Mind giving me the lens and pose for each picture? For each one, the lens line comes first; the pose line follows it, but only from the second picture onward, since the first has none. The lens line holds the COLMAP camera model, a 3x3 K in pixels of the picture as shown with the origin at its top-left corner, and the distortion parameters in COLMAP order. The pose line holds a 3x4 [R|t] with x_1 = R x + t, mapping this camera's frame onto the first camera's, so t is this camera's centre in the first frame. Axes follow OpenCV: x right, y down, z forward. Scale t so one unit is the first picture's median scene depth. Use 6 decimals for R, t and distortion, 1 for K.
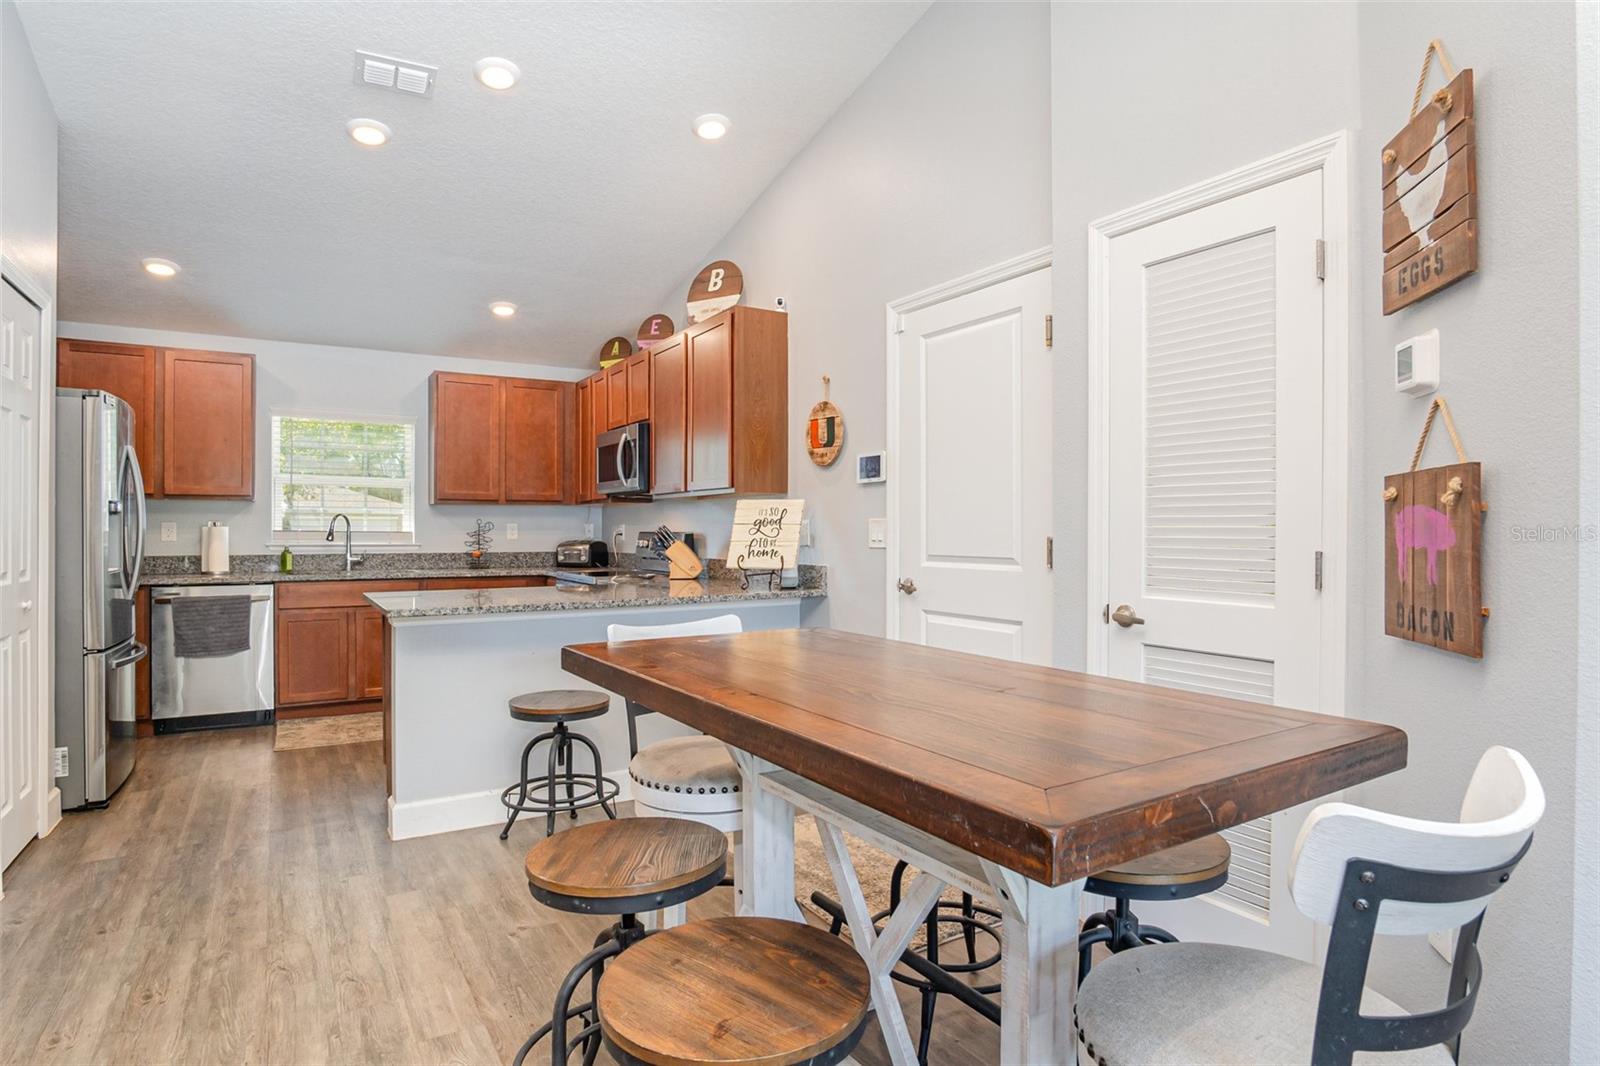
lens RADIAL K [[857.7, 0, 803.2], [0, 857.7, 533.4], [0, 0, 1]] dist [-0.031303, 0.006135]
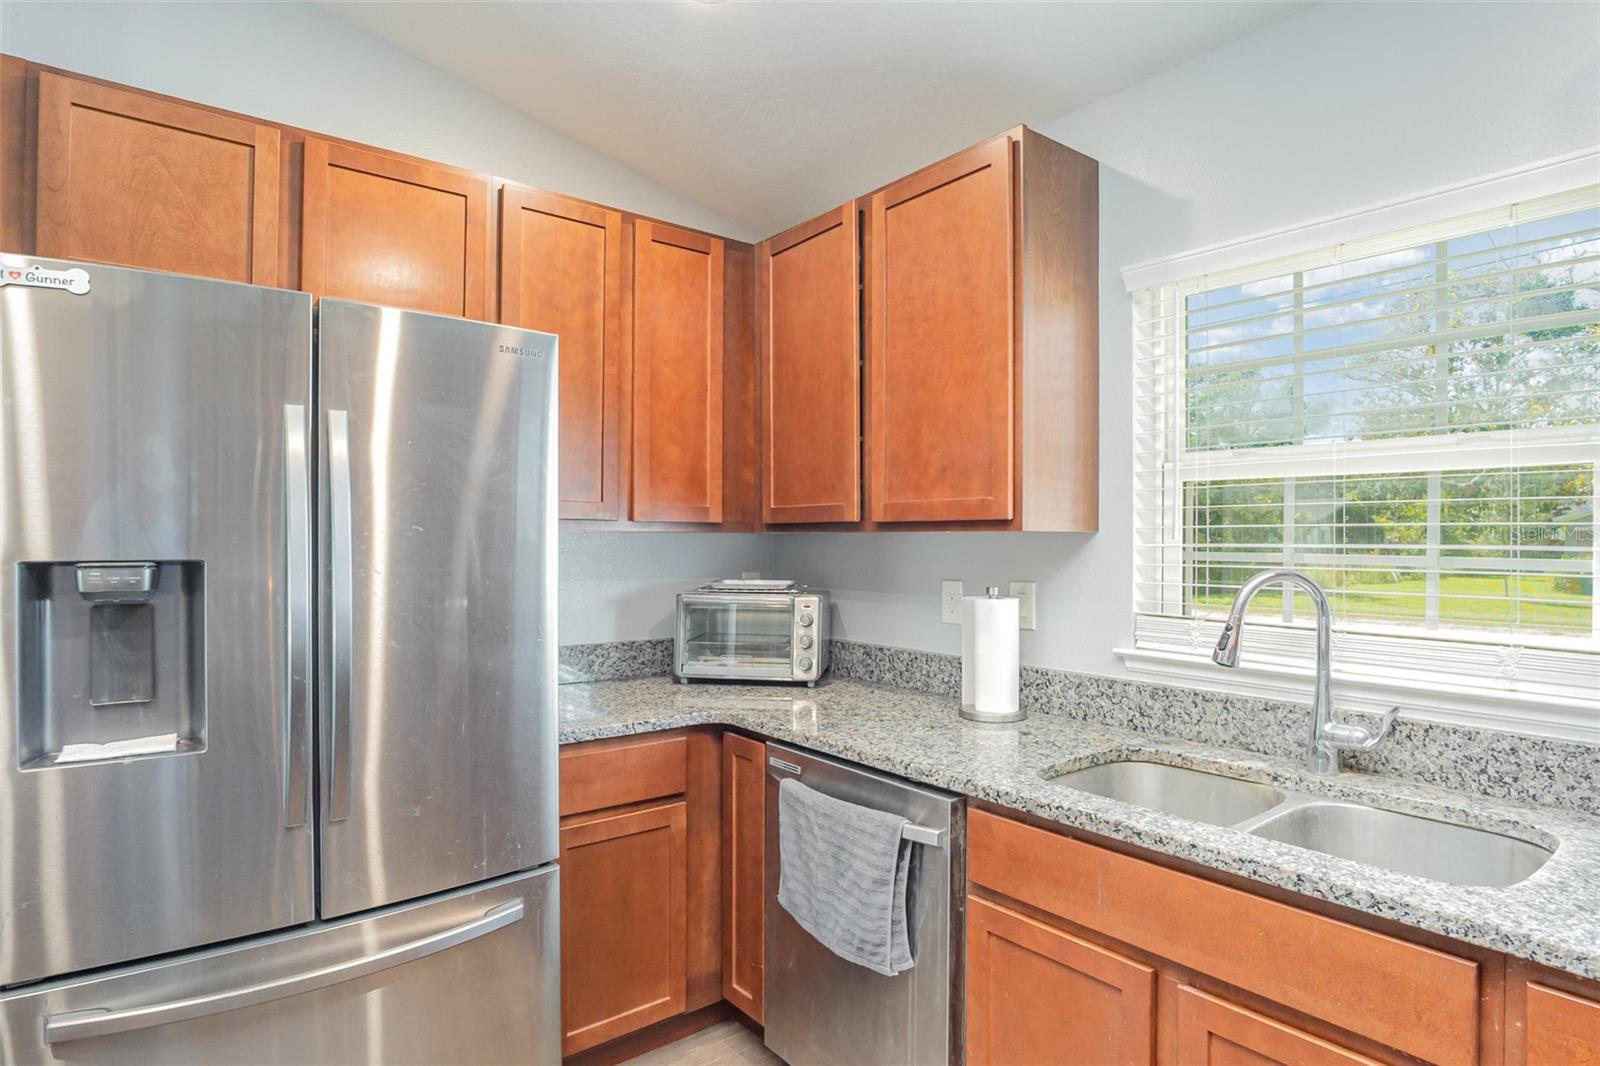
lens RADIAL K [[857.7, 0, 809.0], [0, 857.7, 545.6], [0, 0, 1]] dist [-0.031303, 0.006135]
pose [[0.119241, 0.000882, -0.992865, -0.316271], [-0.008860, 0.999961, -0.000176, -0.033623], [0.992826, 0.008818, 0.119244, 0.908090]]
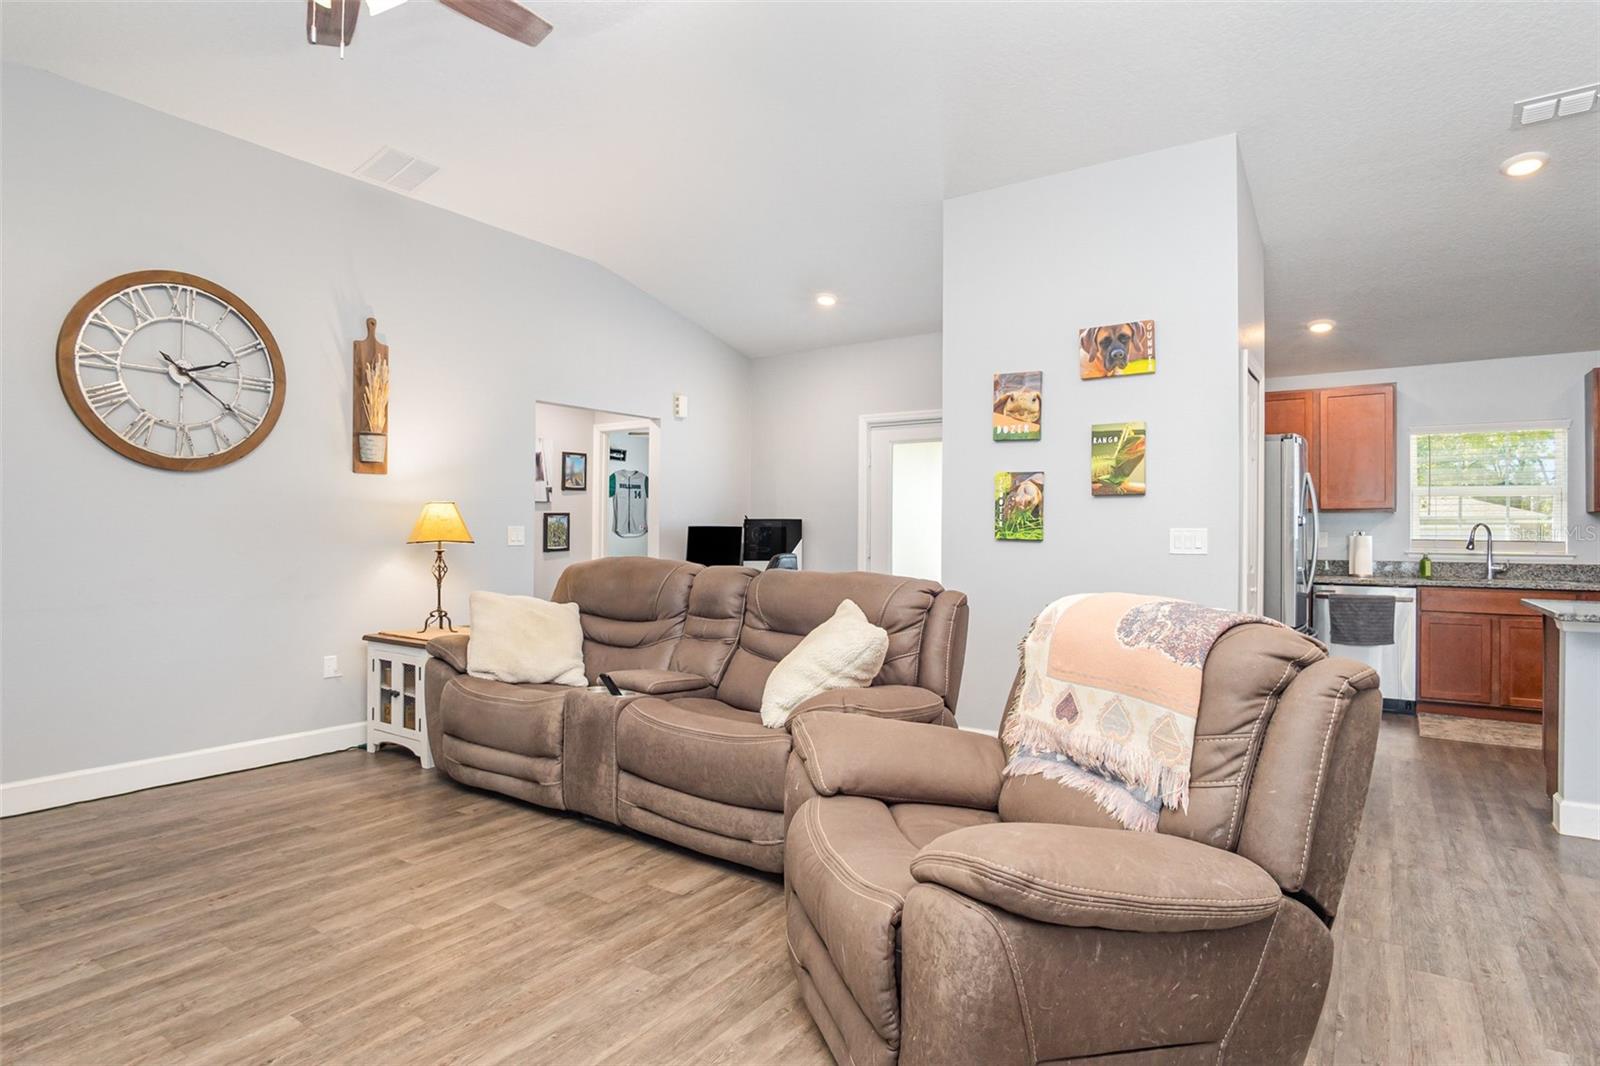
lens RADIAL K [[857.7, 0, 796.2], [0, 857.7, 527.9], [0, 0, 1]] dist [-0.031303, 0.006135]
pose [[0.407625, -0.006646, -0.913125, 0.051952], [-0.009822, 0.999884, -0.011662, 0.002555], [0.913096, 0.013723, 0.407513, -0.188603]]
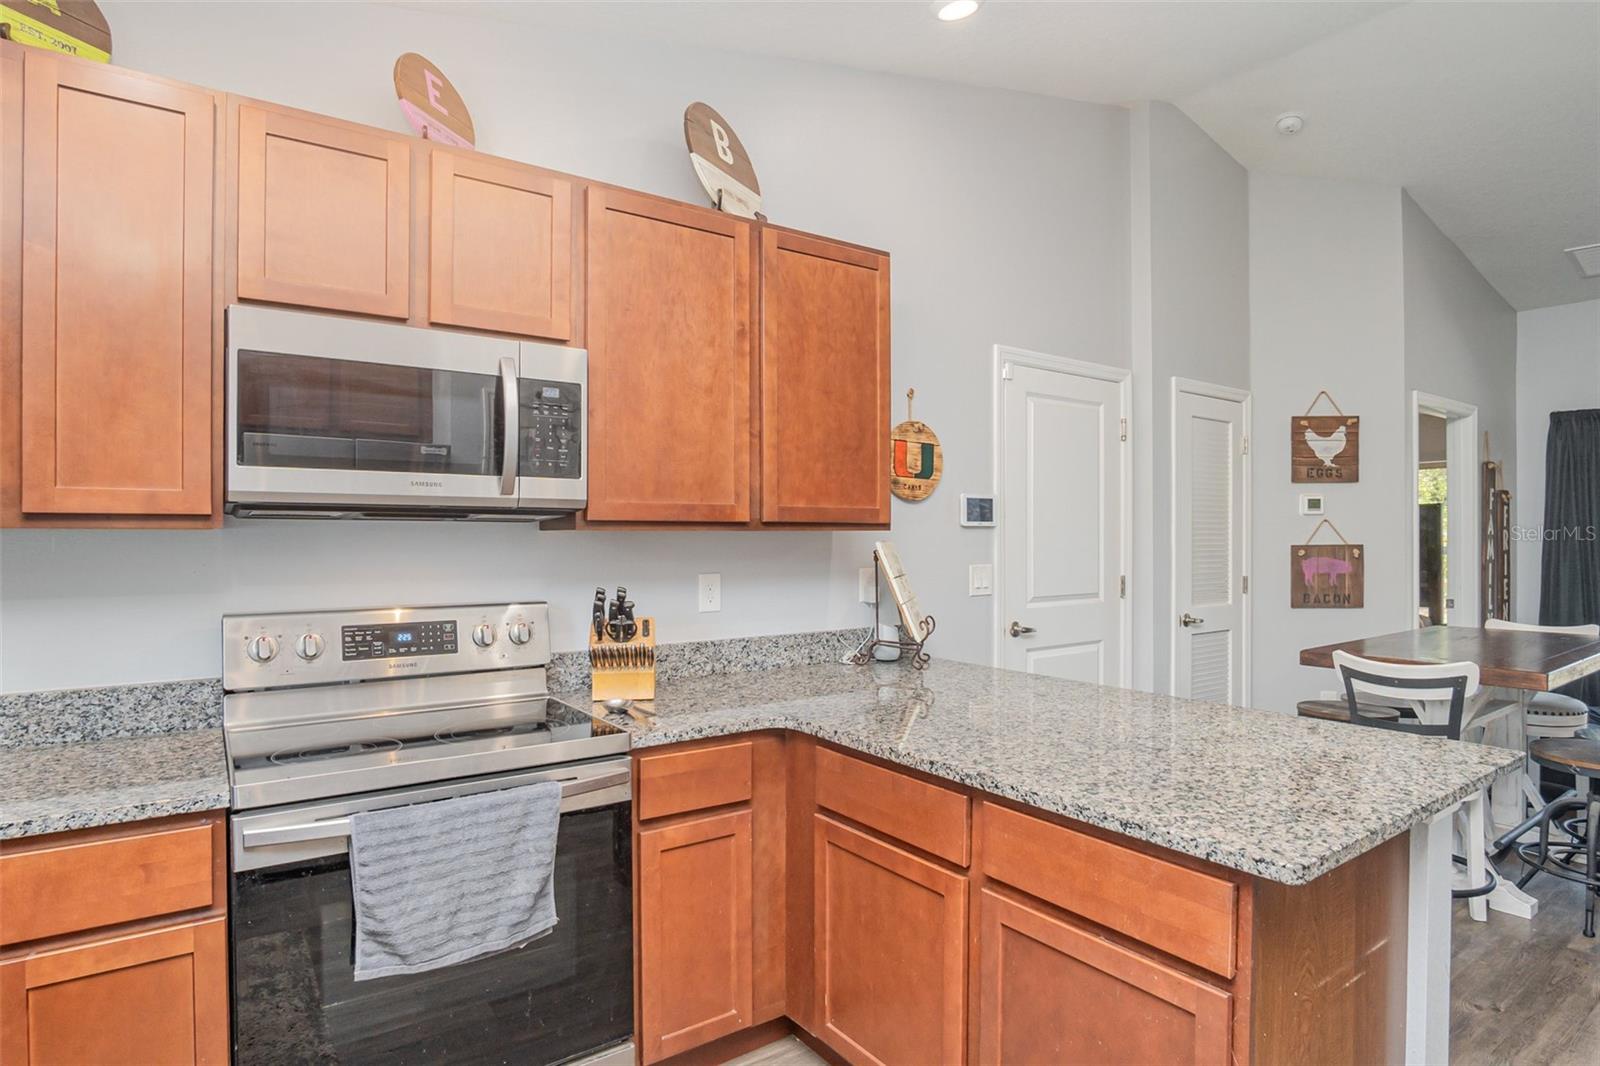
lens RADIAL K [[857.7, 0, 799.7], [0, 857.7, 540.3], [0, 0, 1]] dist [-0.031303, 0.006135]
pose [[-0.062562, -0.003634, 0.998034, -0.618231], [0.006397, 0.999971, 0.004042, -0.035914], [-0.998021, 0.006637, -0.062537, 0.919936]]
